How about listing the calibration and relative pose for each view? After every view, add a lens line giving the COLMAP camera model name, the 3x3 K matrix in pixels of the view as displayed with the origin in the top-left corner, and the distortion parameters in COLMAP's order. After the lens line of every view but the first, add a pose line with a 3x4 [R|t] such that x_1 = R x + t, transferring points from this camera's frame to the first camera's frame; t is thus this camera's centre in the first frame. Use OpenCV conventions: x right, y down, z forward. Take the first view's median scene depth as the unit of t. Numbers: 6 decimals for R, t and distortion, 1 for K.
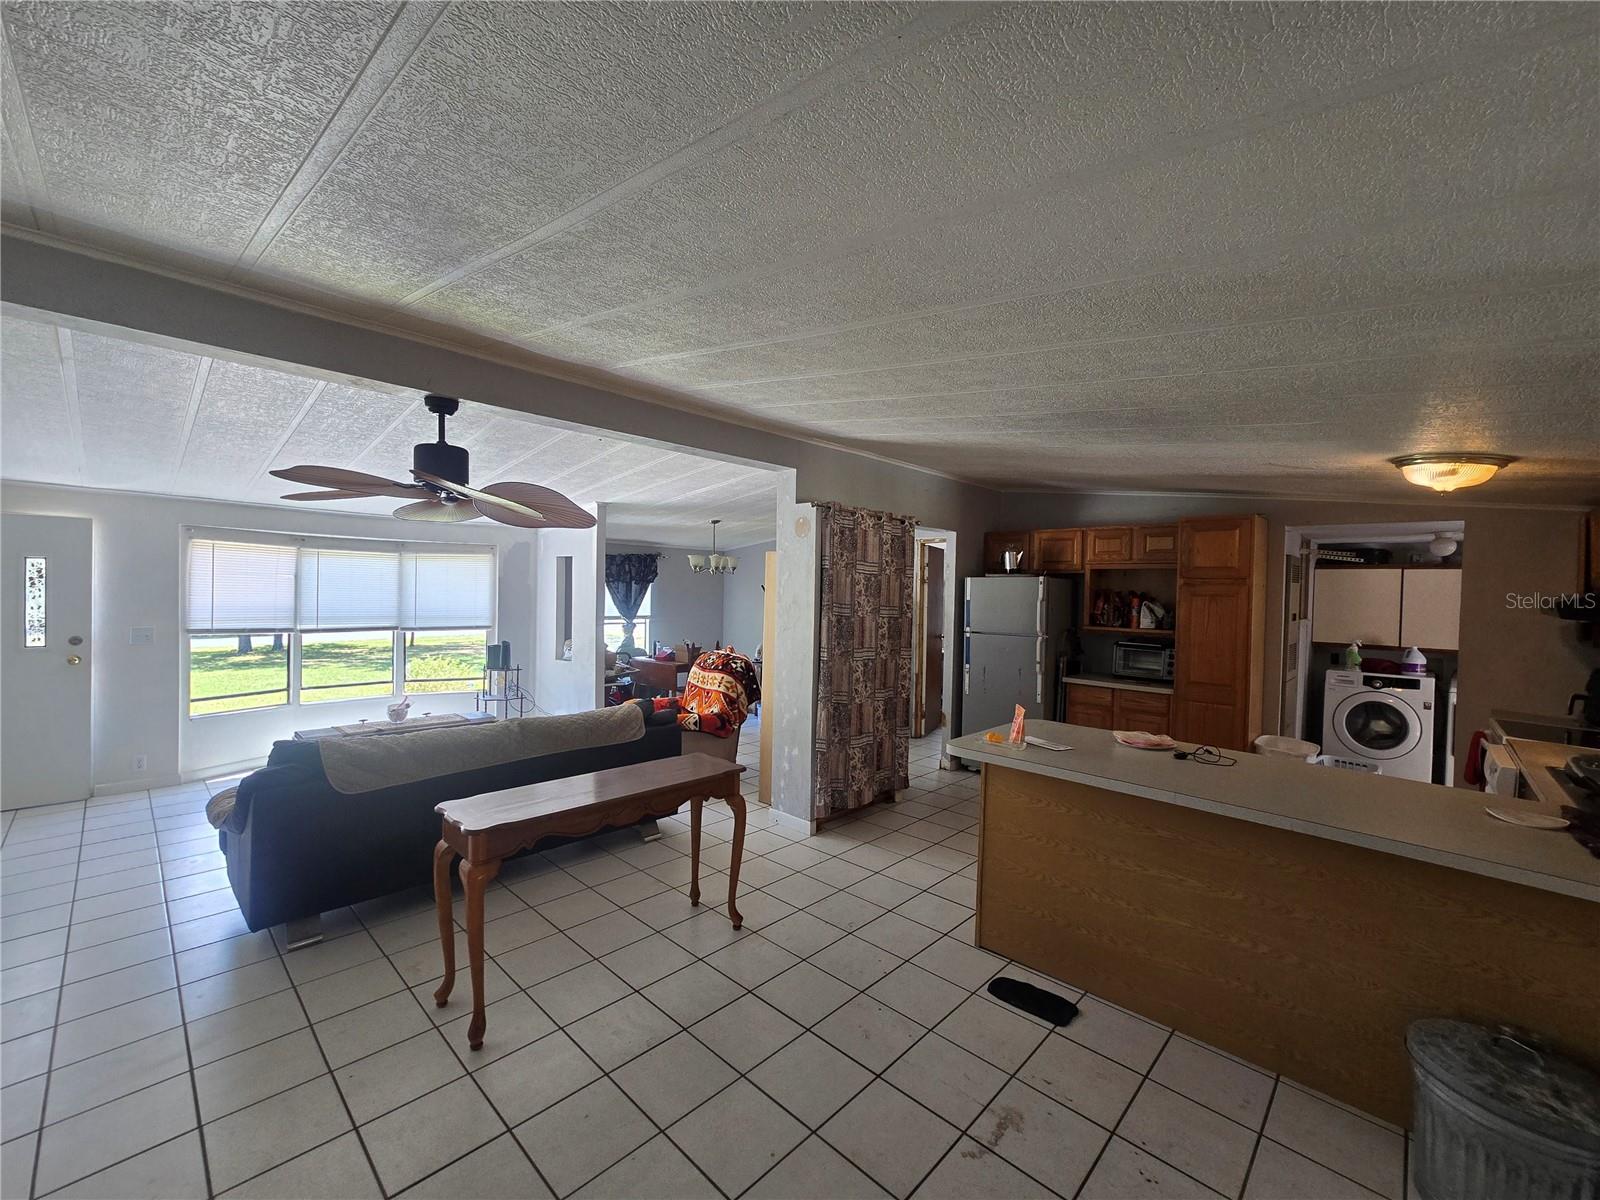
lens RADIAL K [[663.0, 0, 800.0], [0, 663.0, 600.0], [0, 0, 1]] dist [-0.002340, 0.006358]
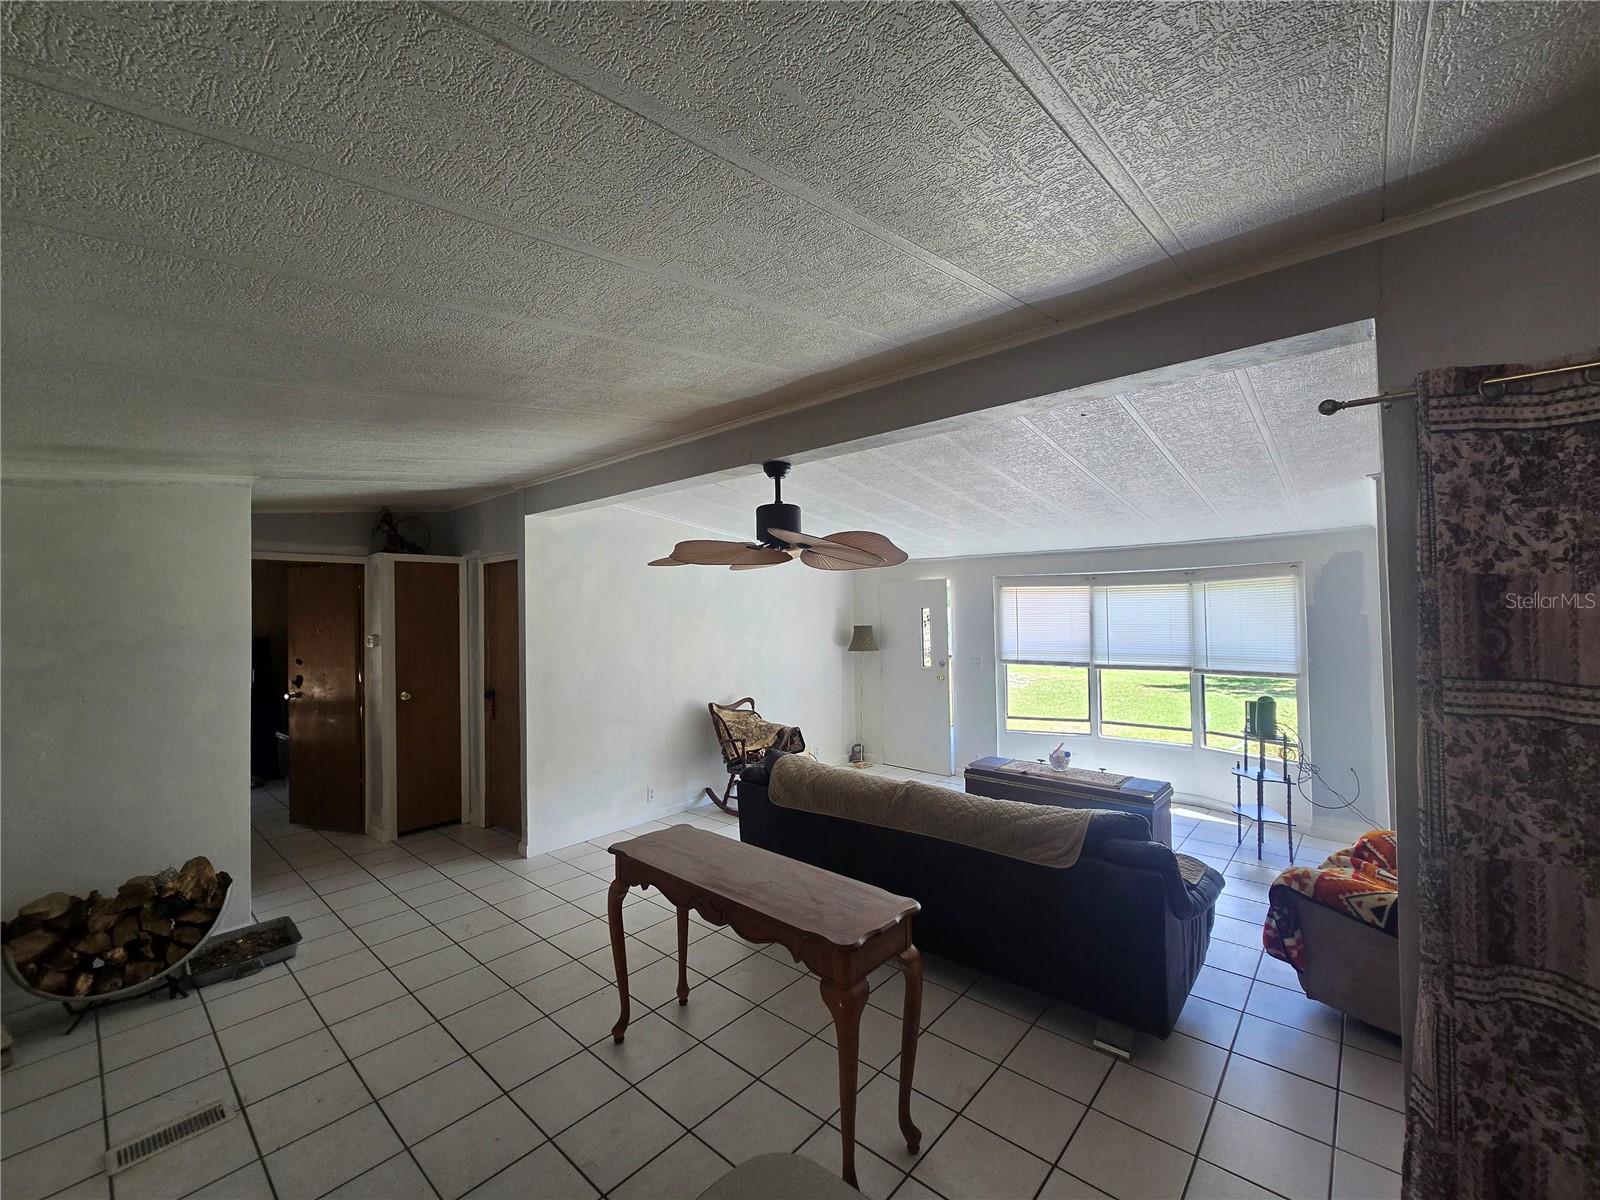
lens RADIAL K [[659.0, 0, 800.0], [0, 659.0, 600.0], [0, 0, 1]] dist [0.000435, 0.000143]
pose [[0.038422, -0.040367, -0.998446, 0.315812], [0.004038, 0.999182, -0.040242, -0.019836], [0.999253, -0.002485, 0.038553, 0.580913]]
